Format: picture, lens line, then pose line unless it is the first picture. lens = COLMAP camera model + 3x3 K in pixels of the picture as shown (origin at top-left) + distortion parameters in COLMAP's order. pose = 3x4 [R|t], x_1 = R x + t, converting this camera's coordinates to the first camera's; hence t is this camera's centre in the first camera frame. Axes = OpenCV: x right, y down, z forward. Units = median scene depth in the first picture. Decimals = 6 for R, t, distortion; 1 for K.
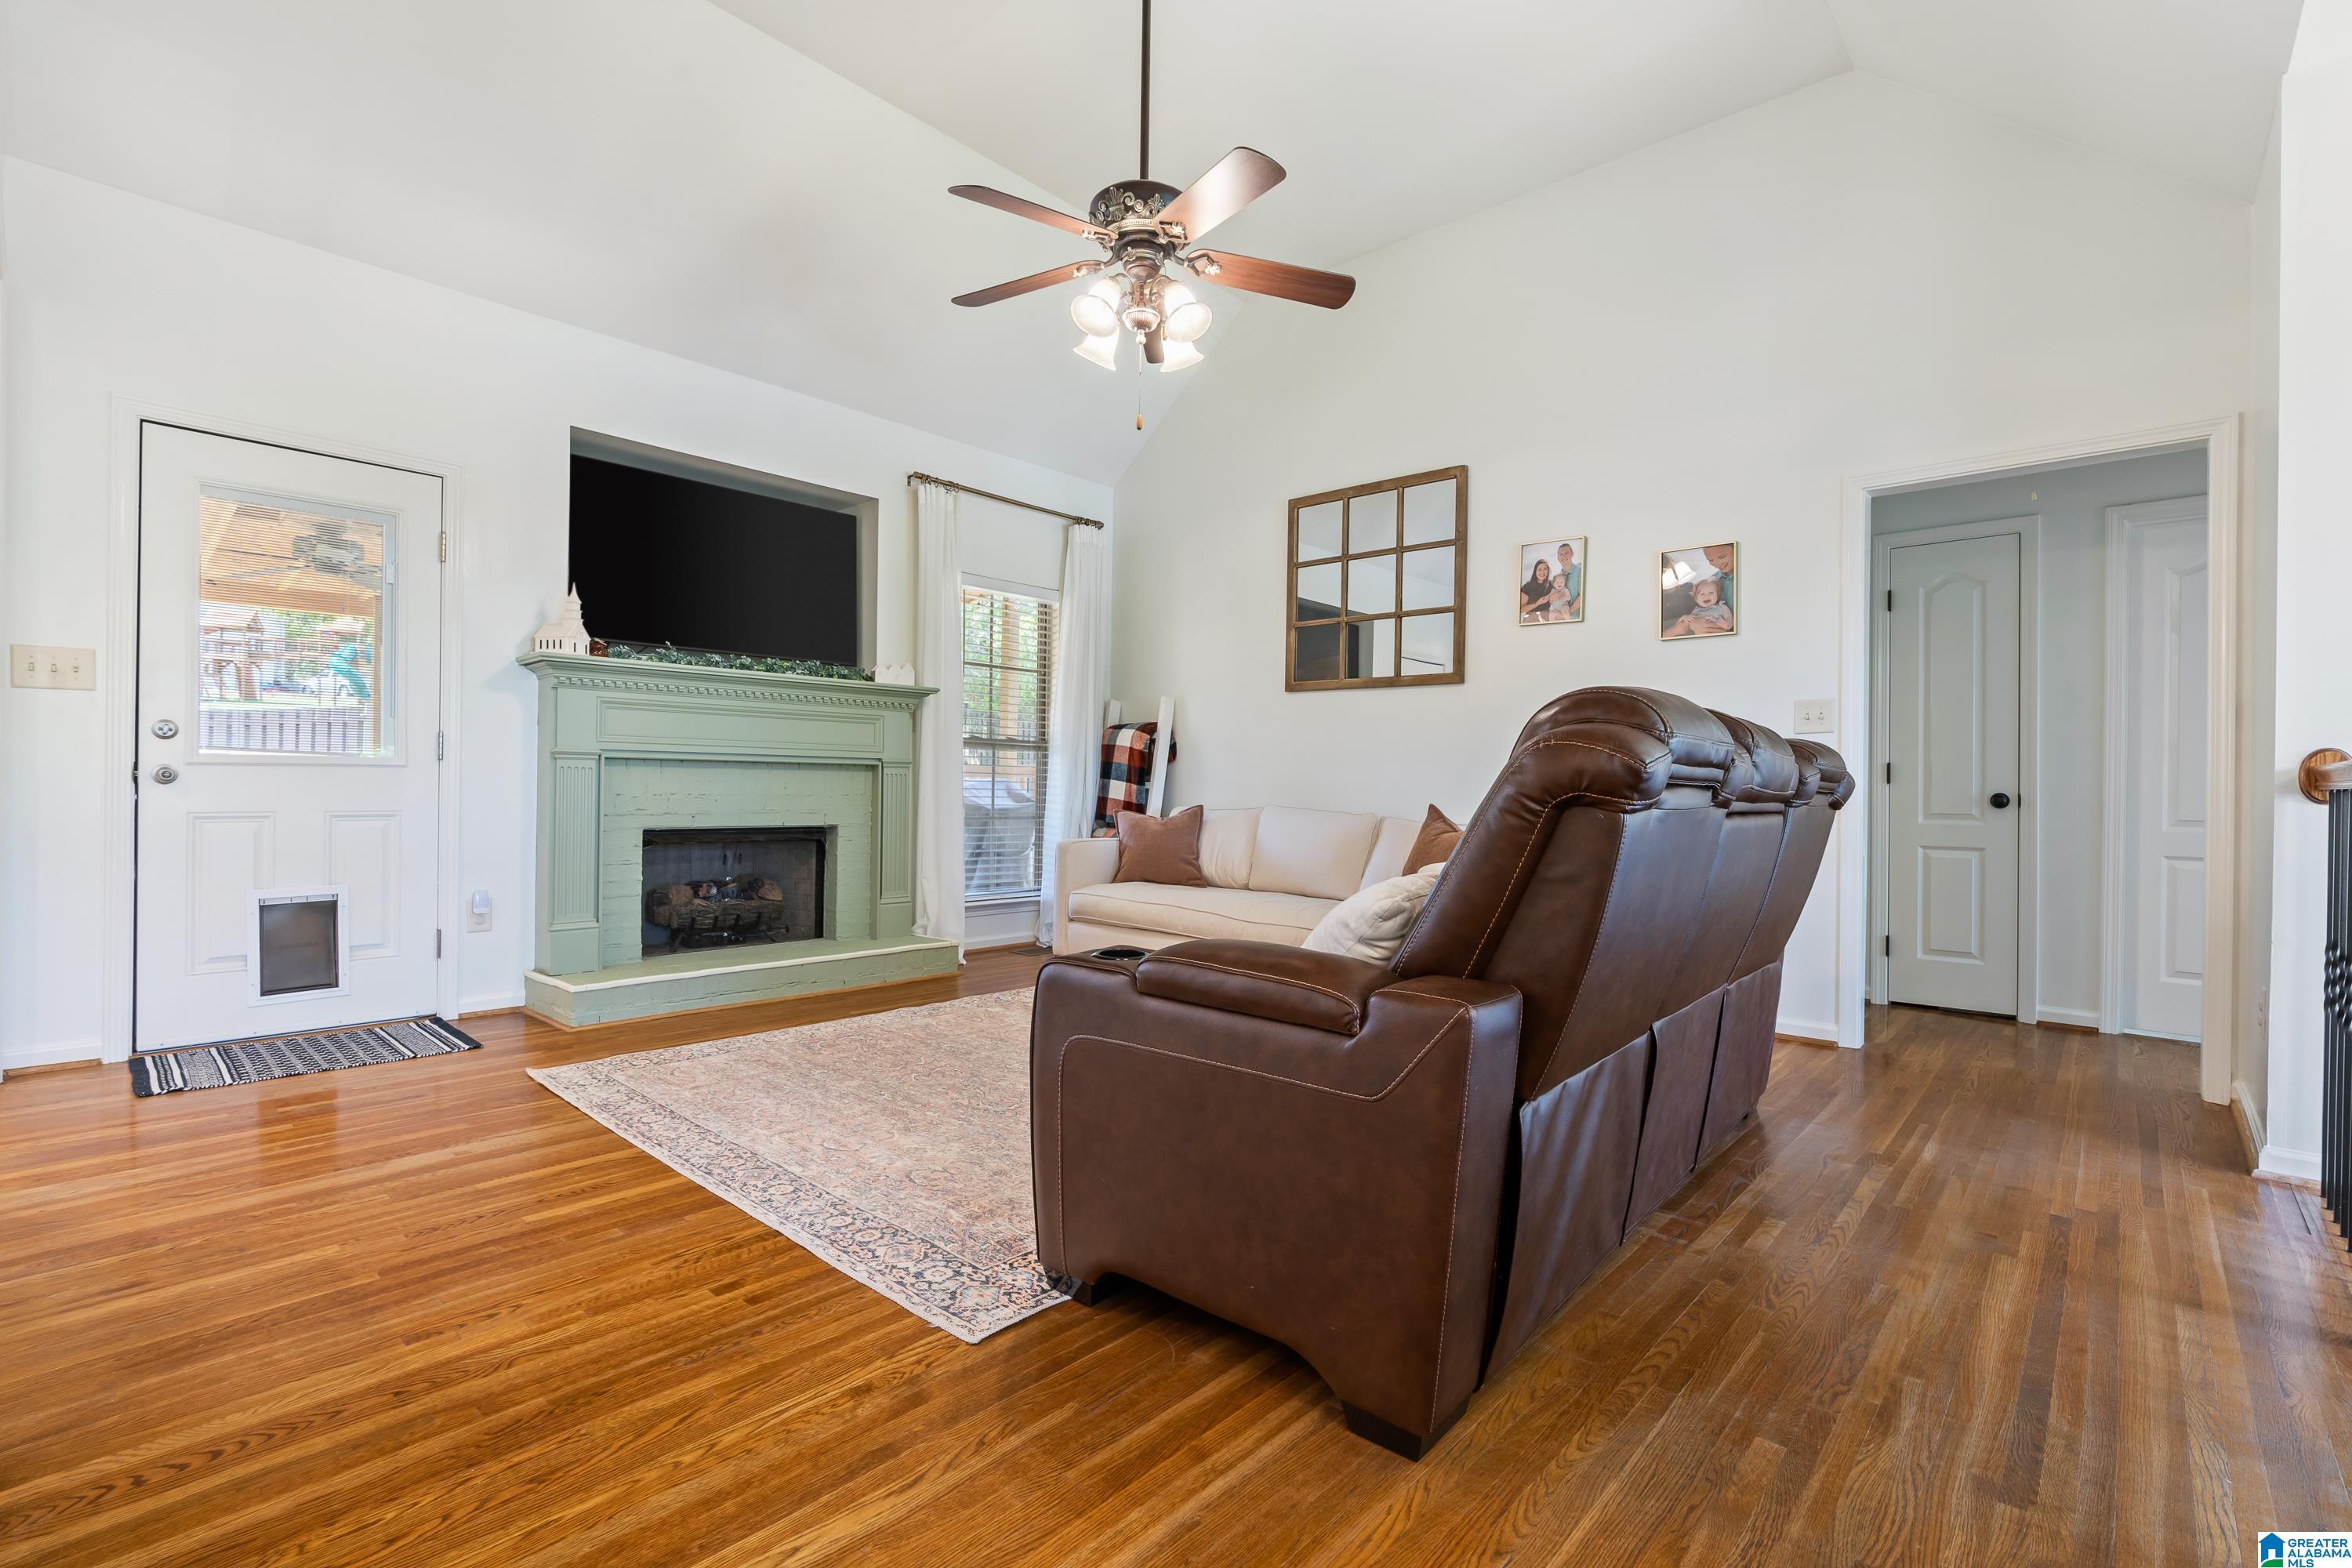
lens RADIAL K [[1059.1, 0, 1177.0], [0, 1059.1, 785.5], [0, 0, 1]] dist [-0.002048, -0.000833]
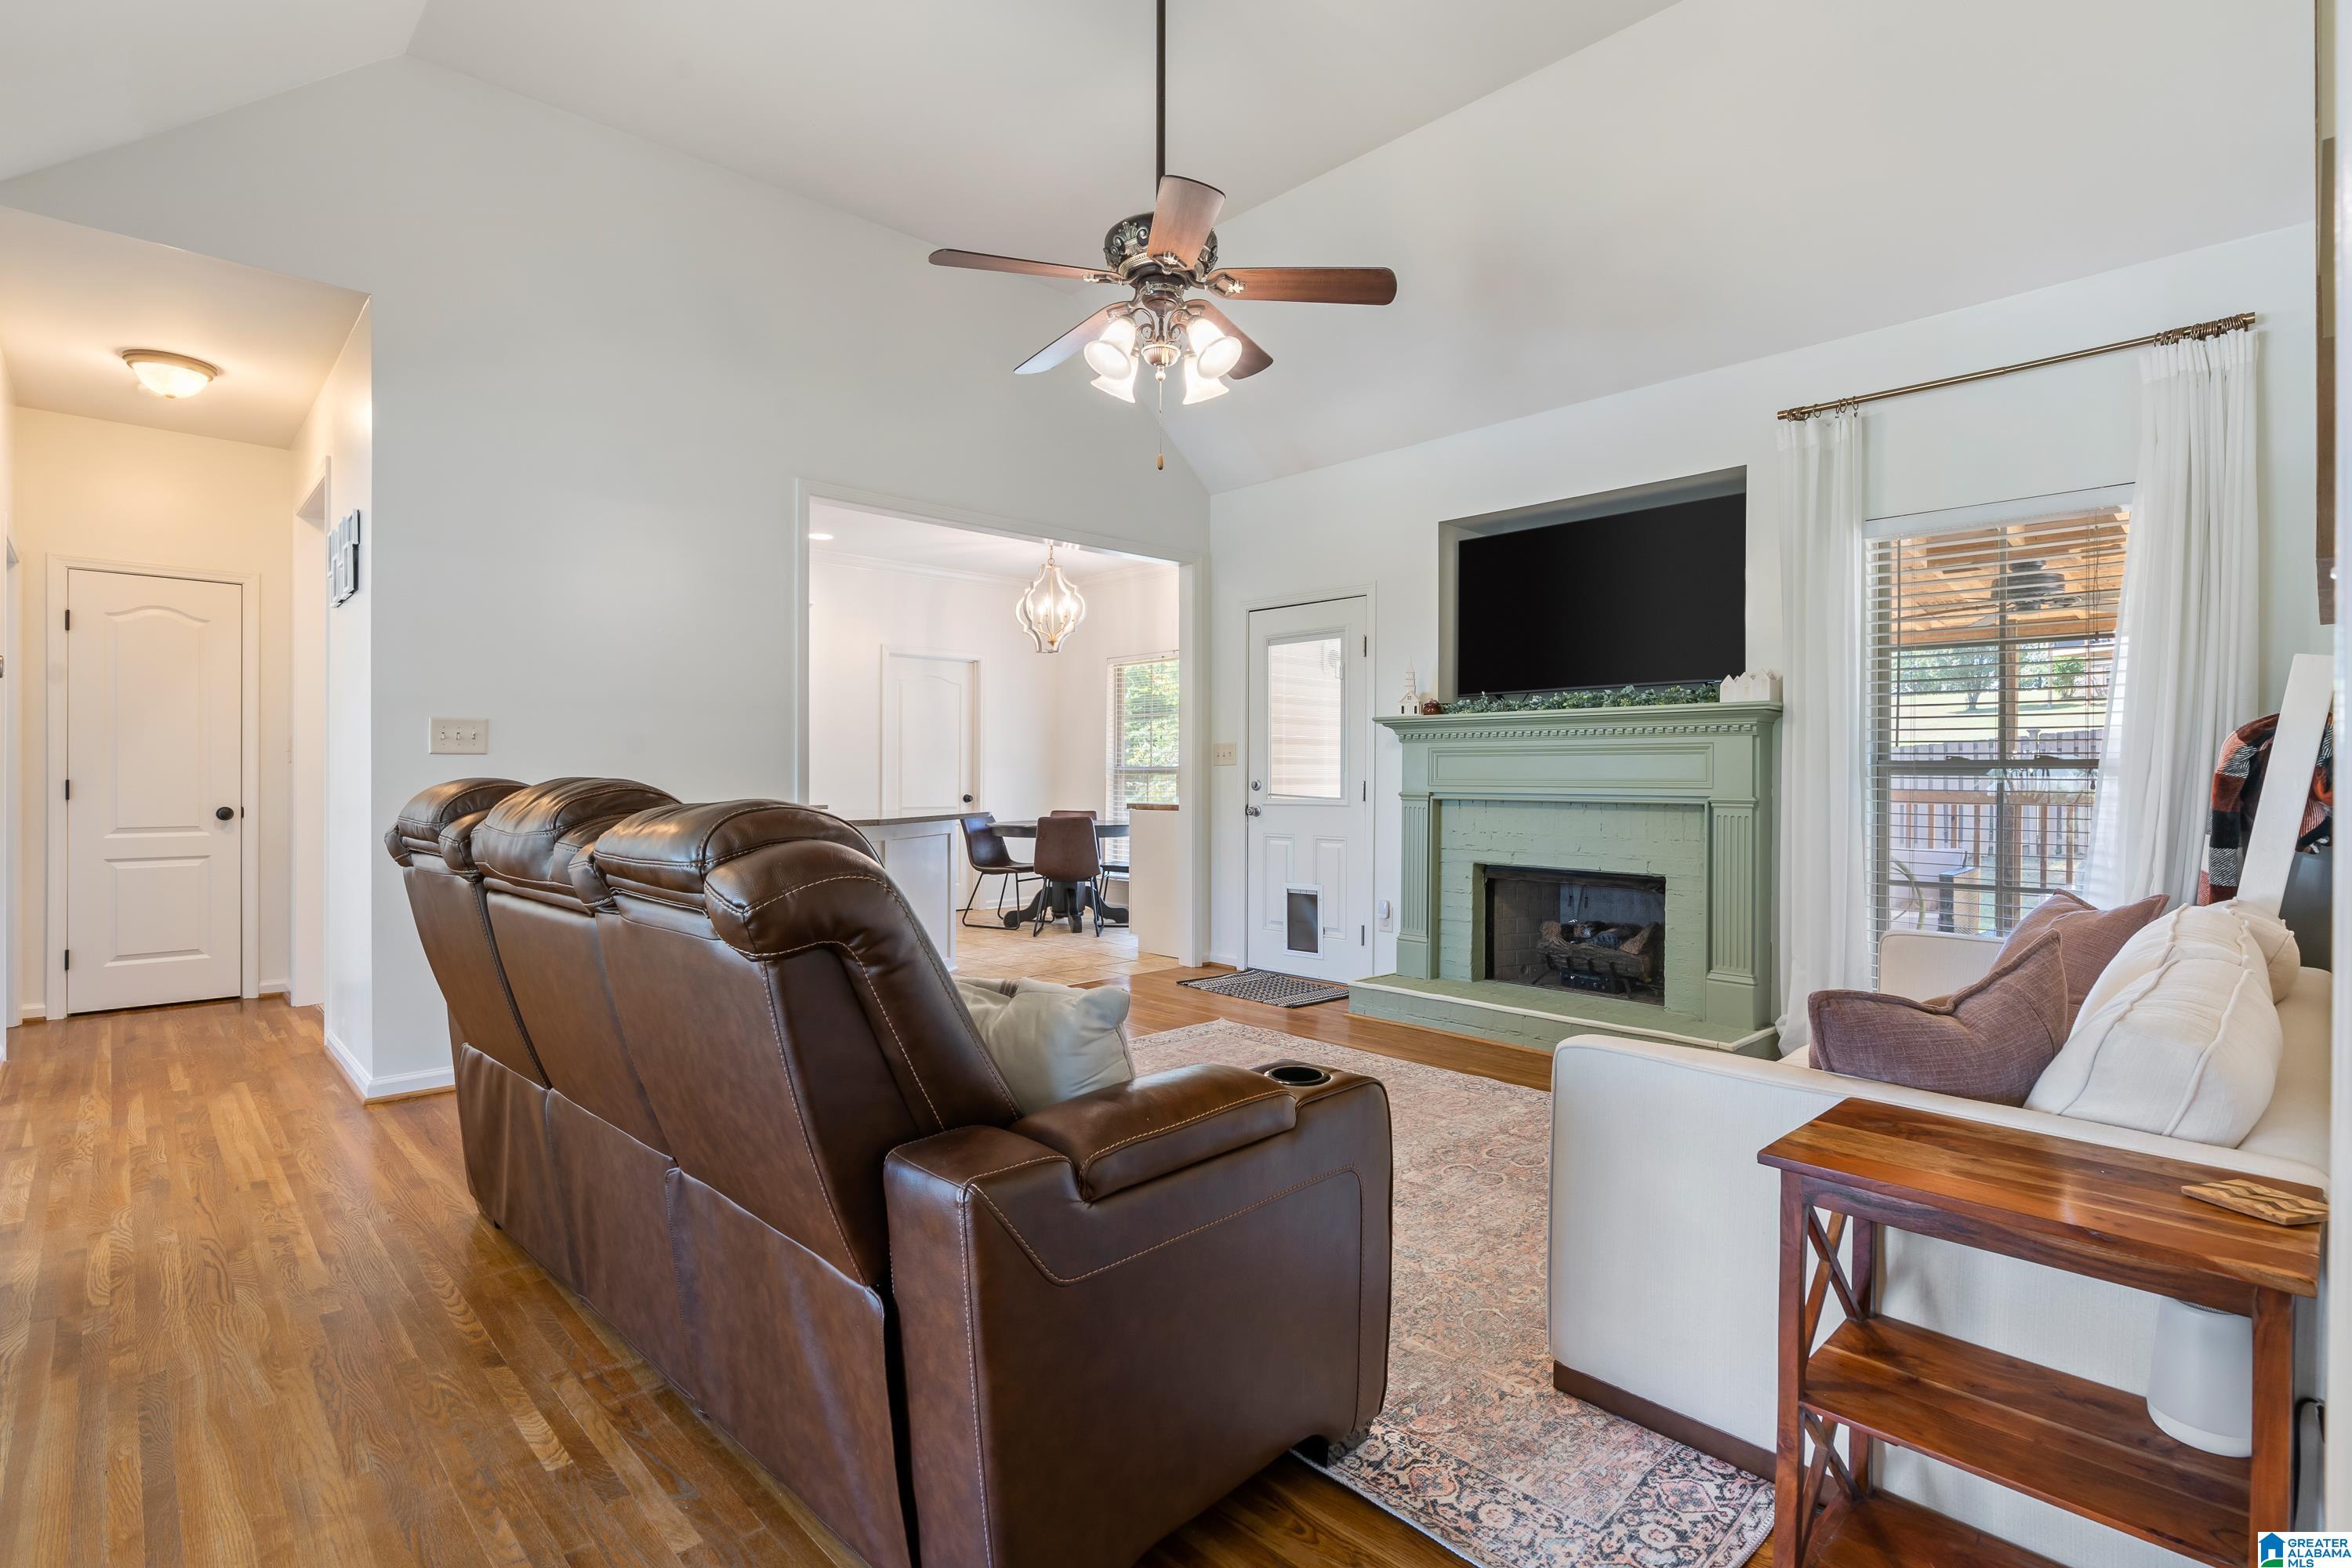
lens RADIAL K [[1124.1, 0, 1183.1], [0, 1124.1, 788.7], [0, 0, 1]] dist [0.002566, 0.000420]
pose [[-0.062682, -0.000660, -0.998033, 0.697010], [-0.006627, 0.999978, -0.000245, -0.035047], [0.998012, 0.006598, -0.062685, 0.776792]]
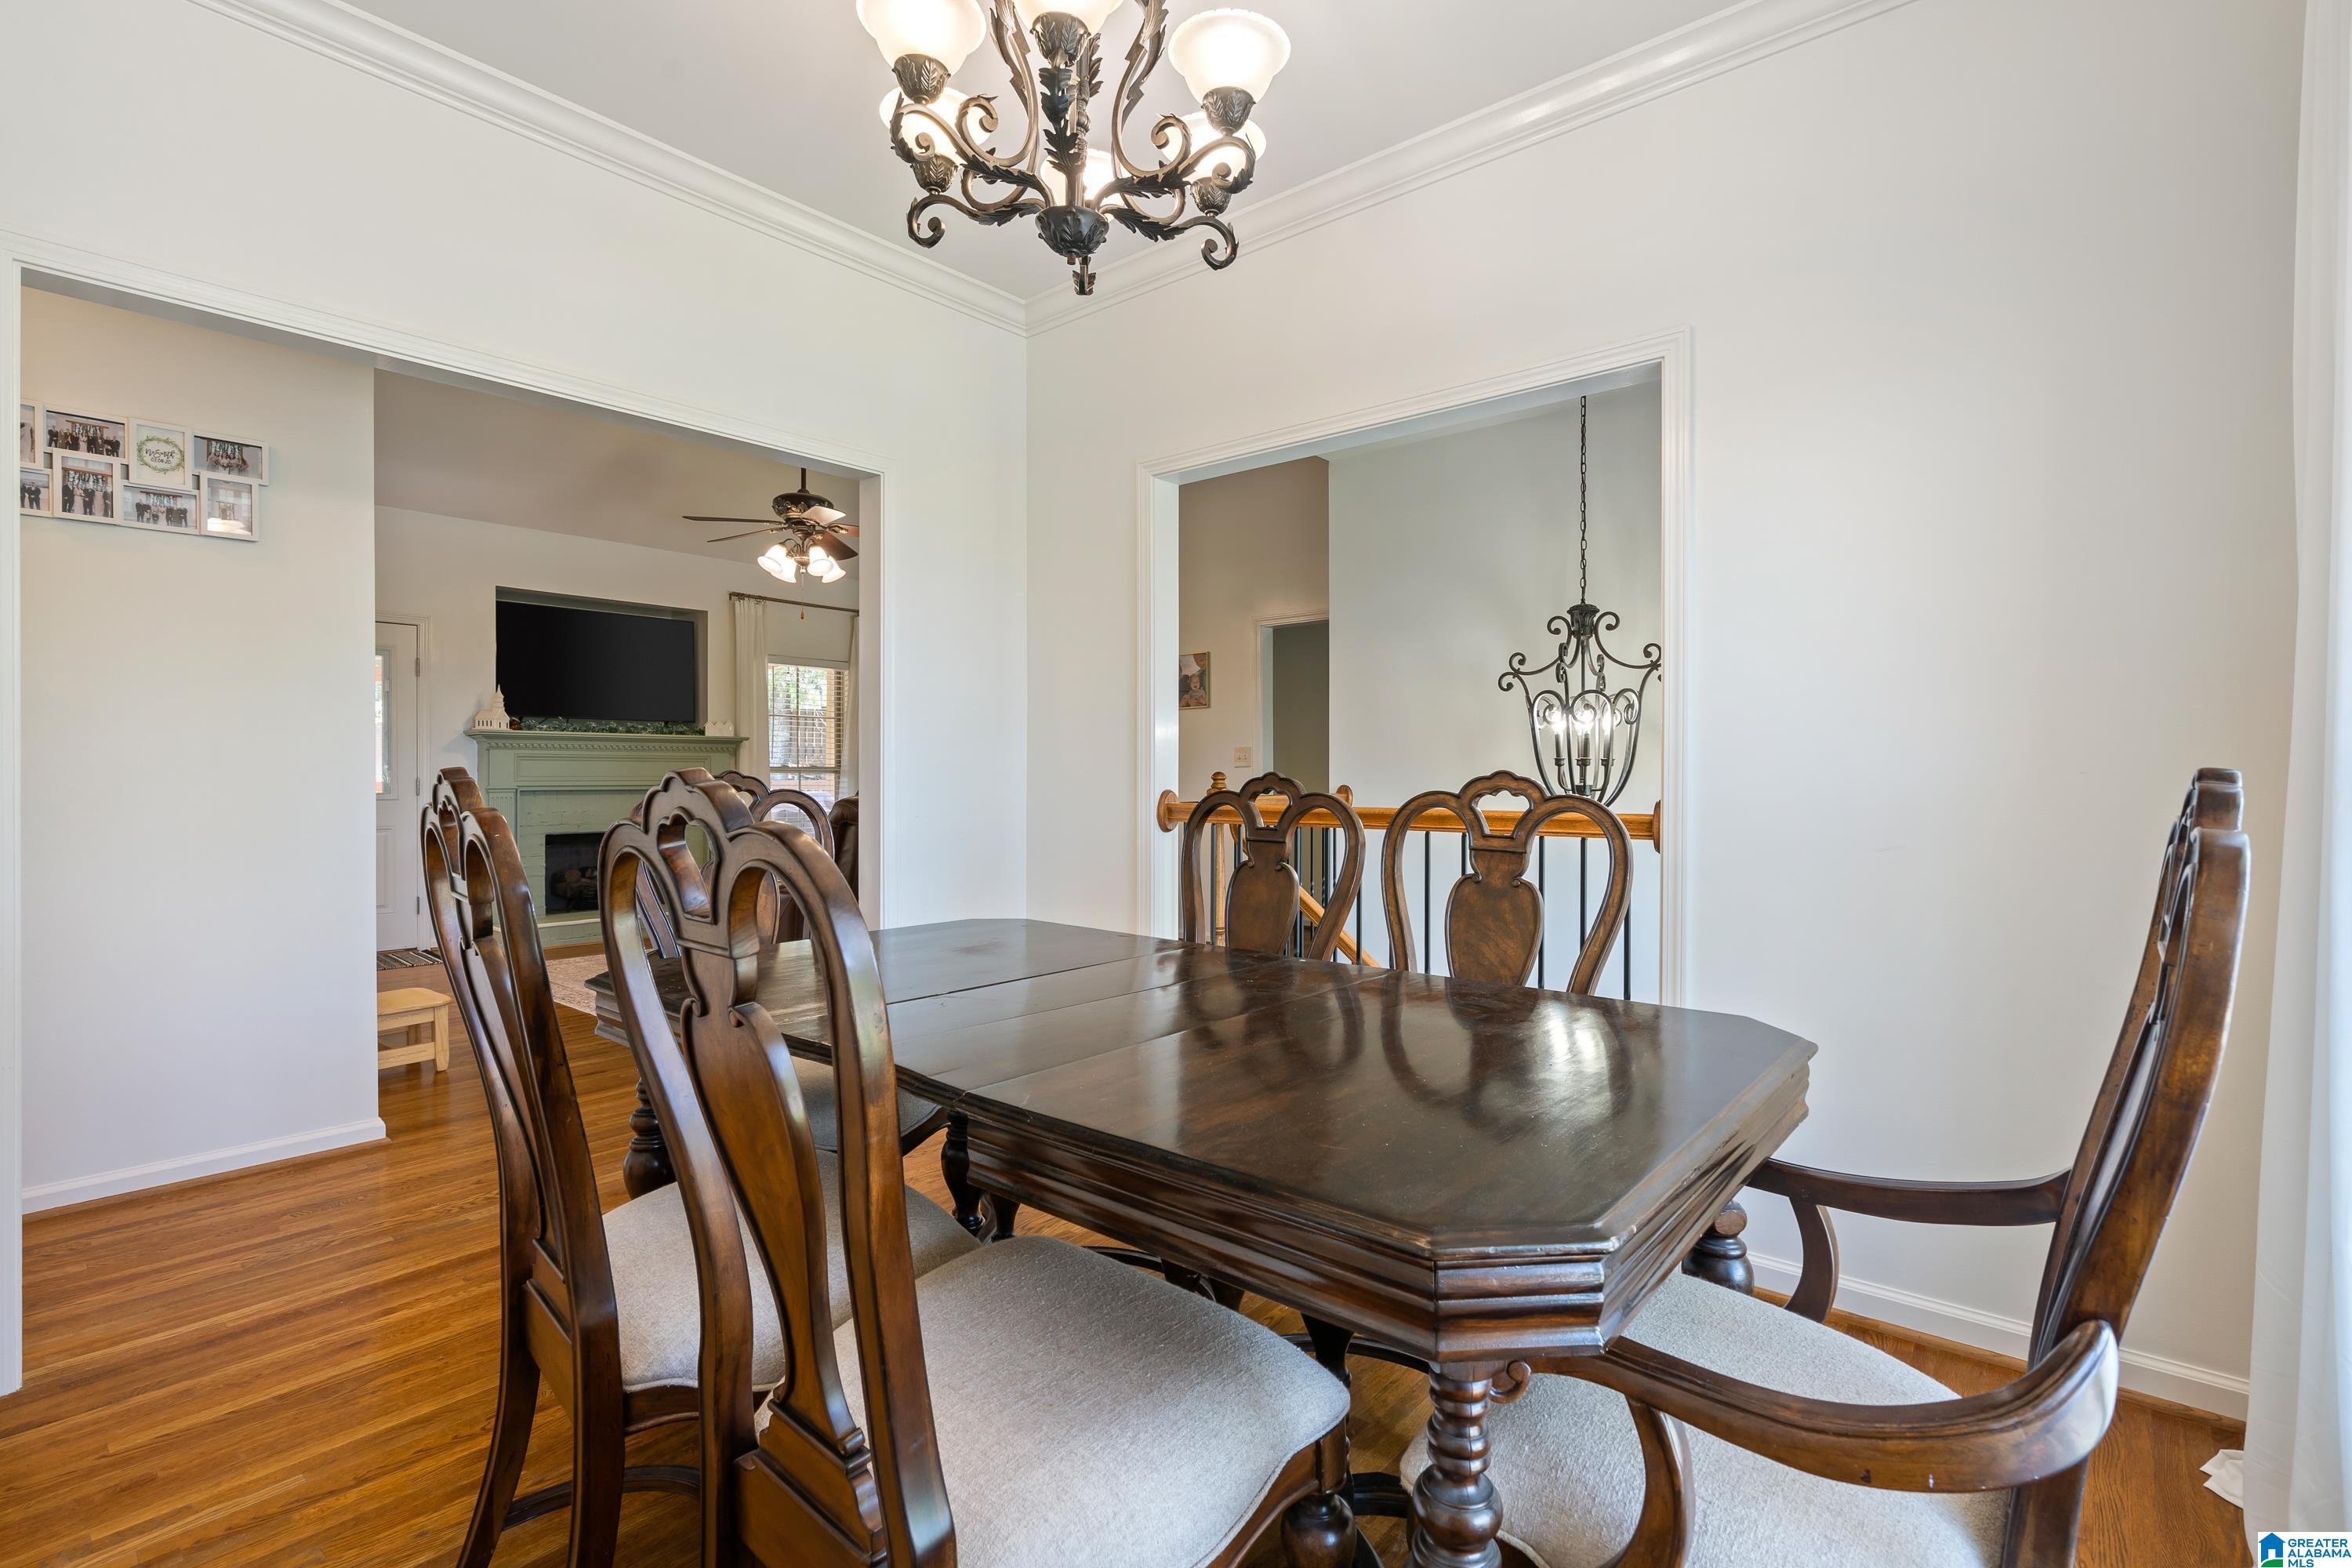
lens RADIAL K [[1127.8, 0, 1182.1], [0, 1127.8, 786.0], [0, 0, 1]] dist [0.014483, 0.000120]
pose [[0.999922, -0.005464, 0.011189, 0.450283], [0.005305, 0.999885, 0.014172, -0.052748], [-0.011265, -0.014111, 0.999837, -0.741312]]
